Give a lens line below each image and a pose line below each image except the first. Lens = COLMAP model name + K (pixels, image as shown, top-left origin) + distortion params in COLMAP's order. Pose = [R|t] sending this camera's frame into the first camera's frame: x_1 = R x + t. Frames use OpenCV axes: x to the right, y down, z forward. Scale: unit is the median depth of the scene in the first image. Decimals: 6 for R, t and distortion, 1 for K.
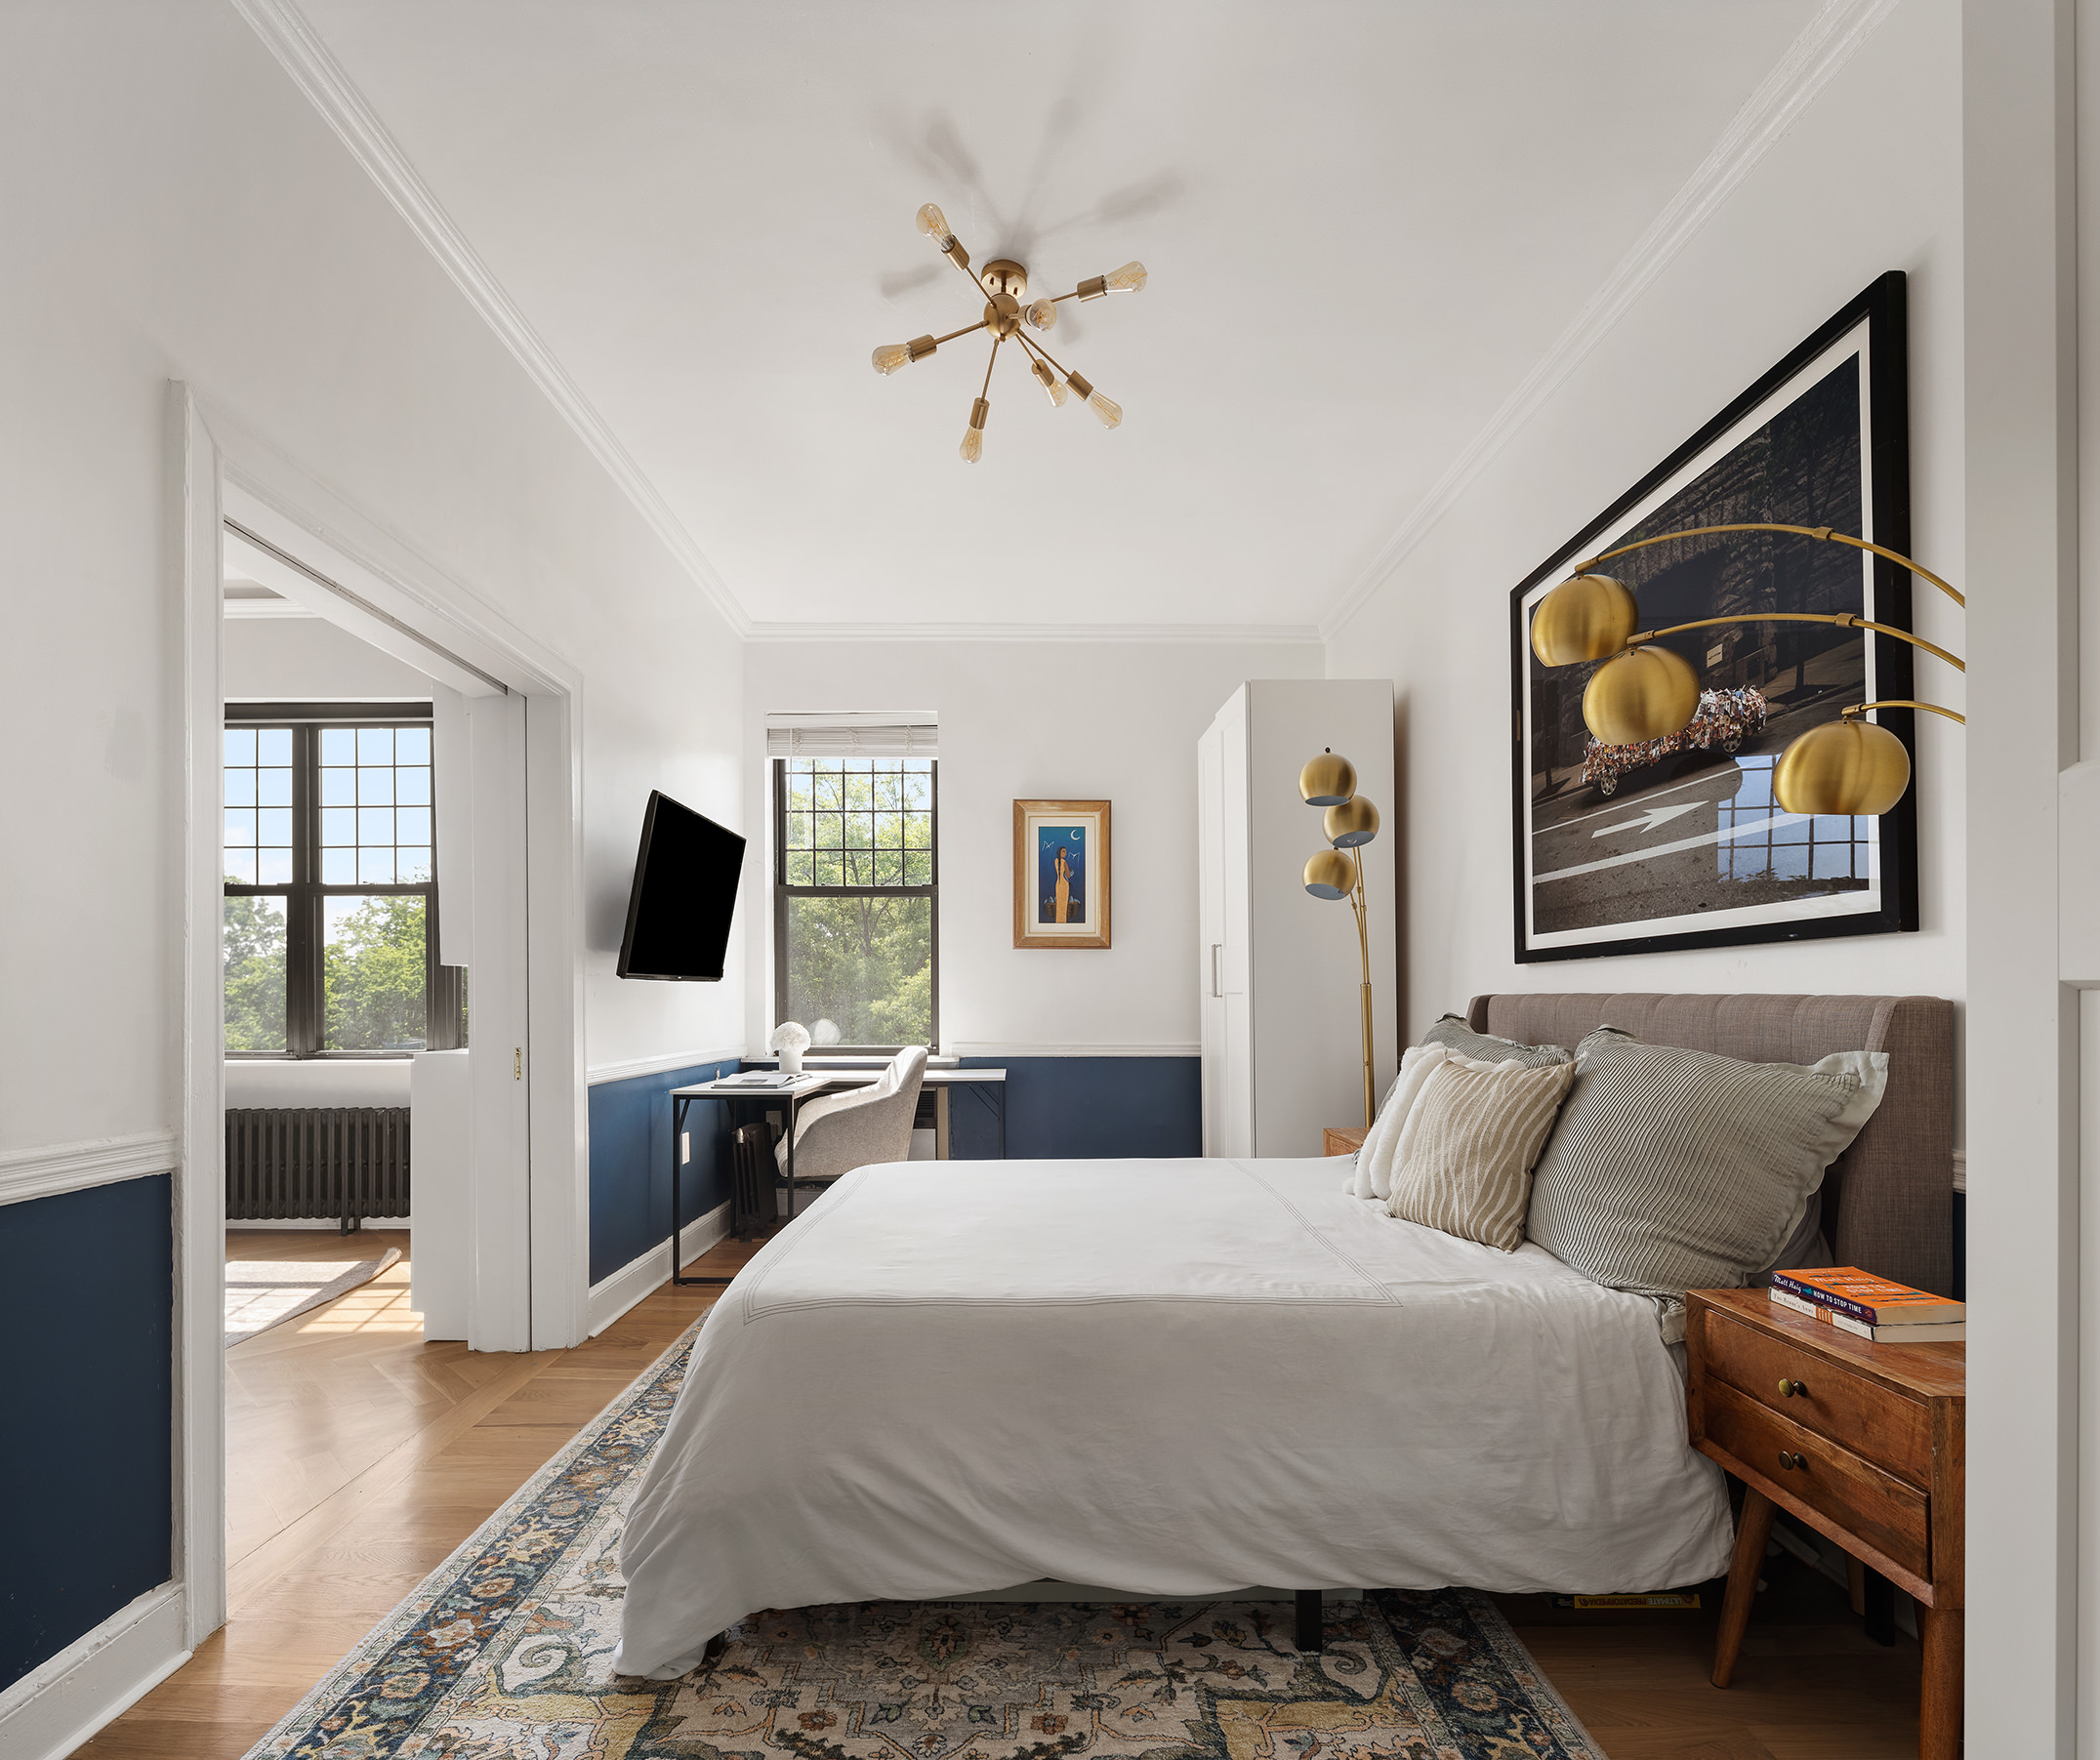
lens RADIAL K [[992.5, 0, 1062.7], [0, 992.5, 985.7], [0, 0, 1]] dist [0.003683, 0.000273]
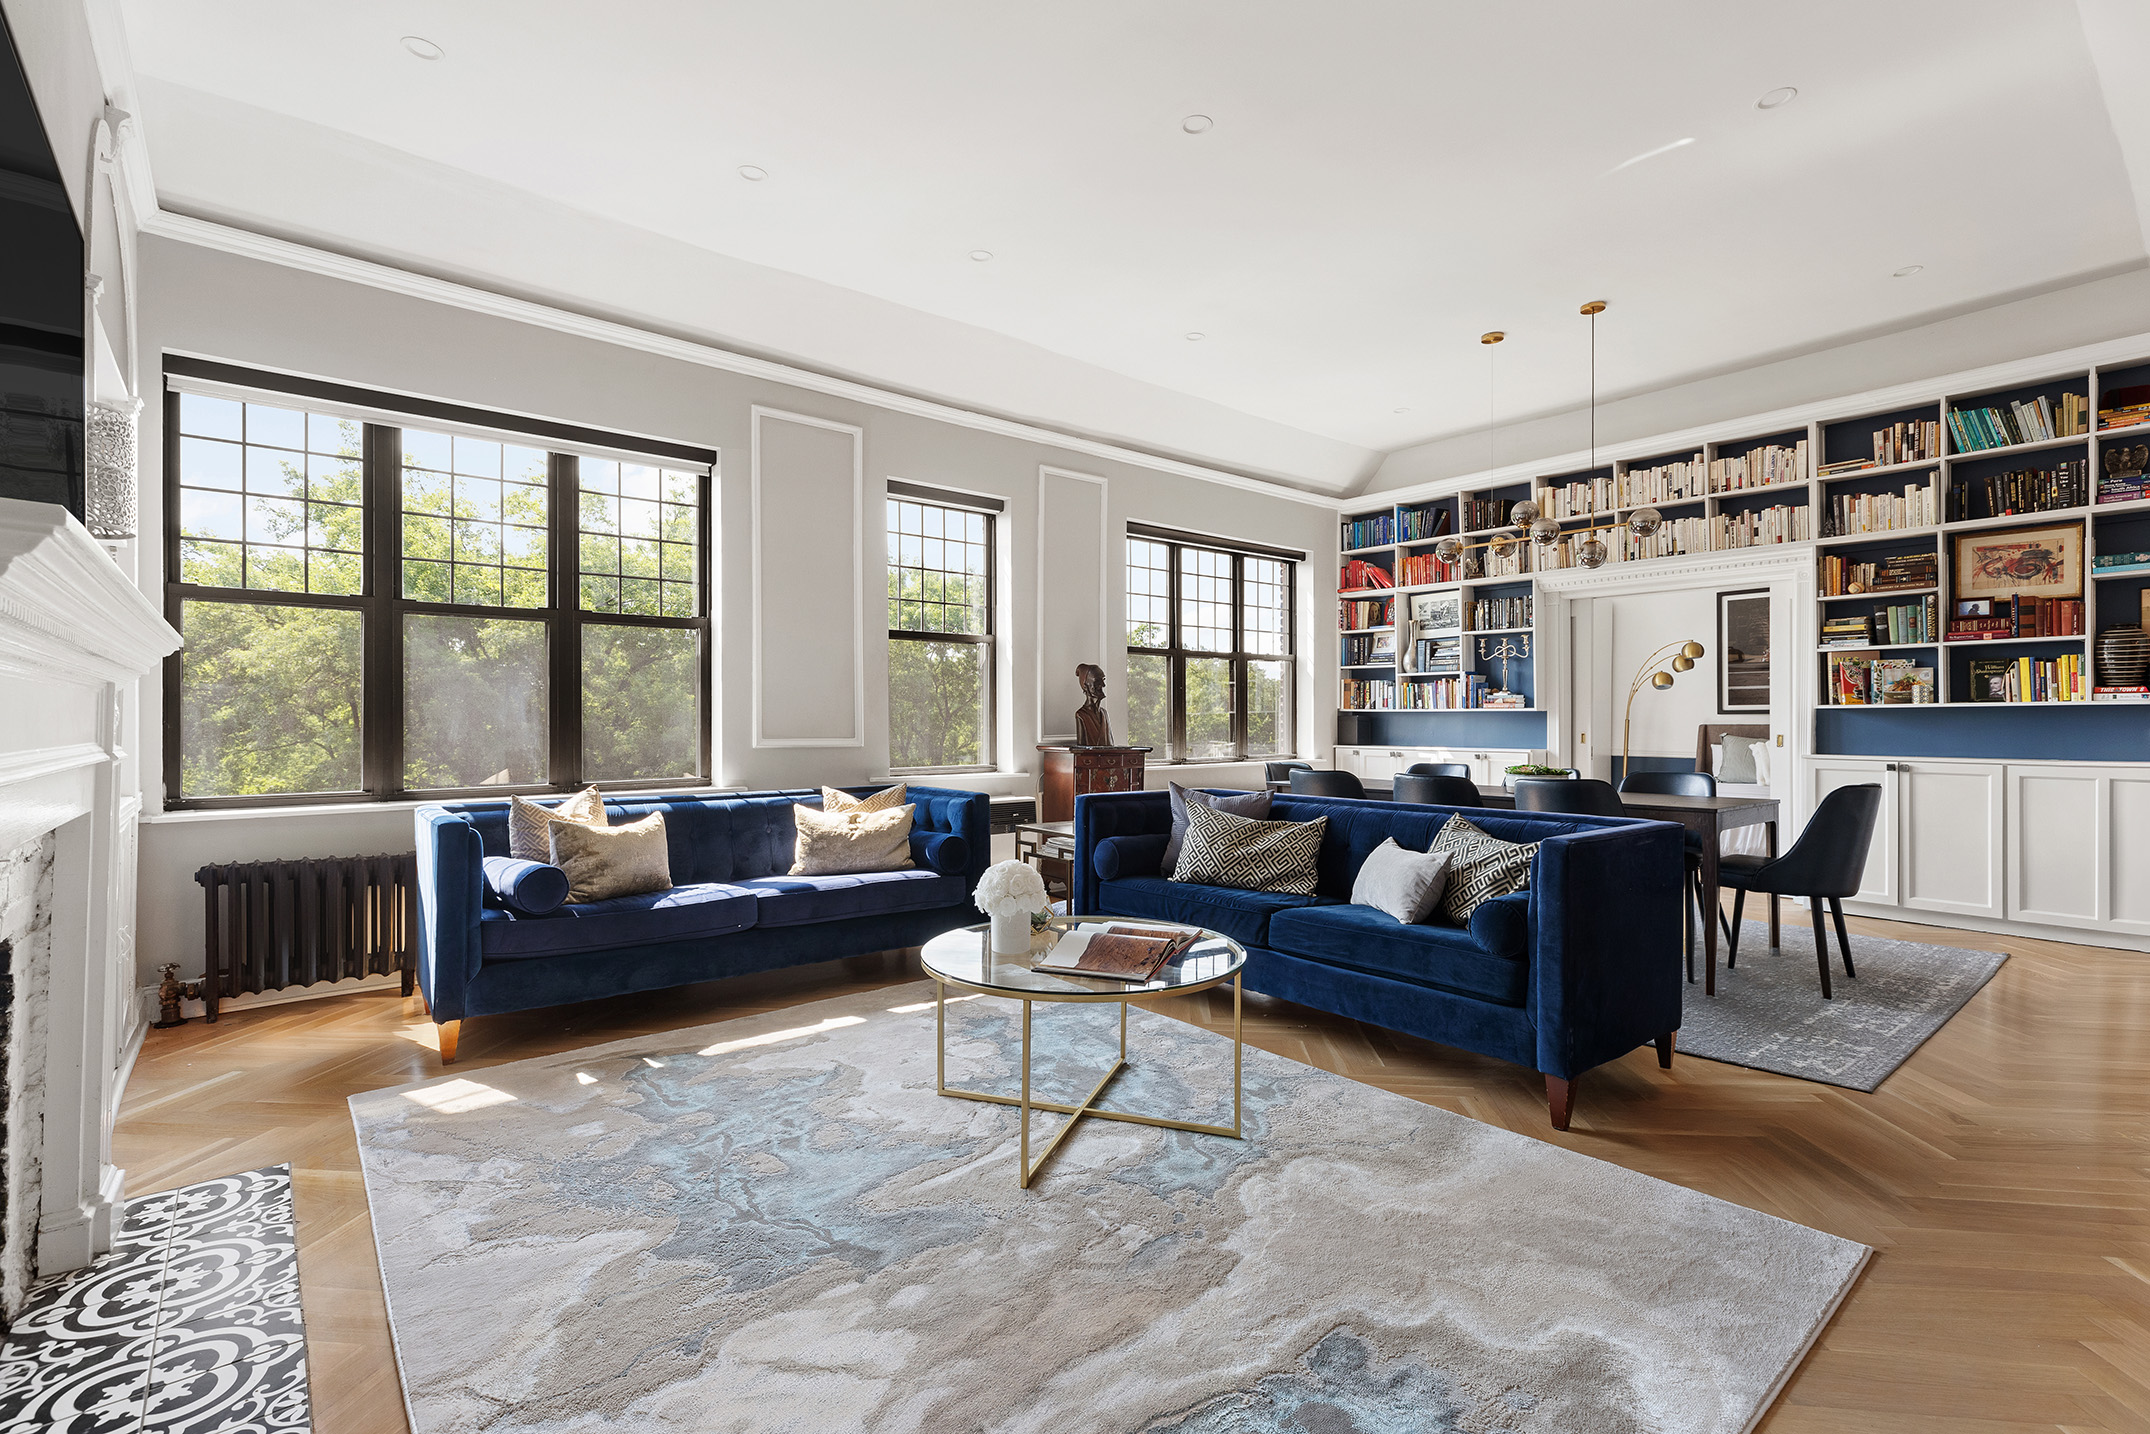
lens RADIAL K [[976.2, 0, 1073.2], [0, 976.2, 725.5], [0, 0, 1]] dist [-0.011694, 0.000032]
pose [[0.790100, 0.005410, 0.612954, -1.787346], [-0.006127, 0.999981, -0.000929, 0.016291], [-0.612947, -0.003021, 0.790118, -0.076397]]
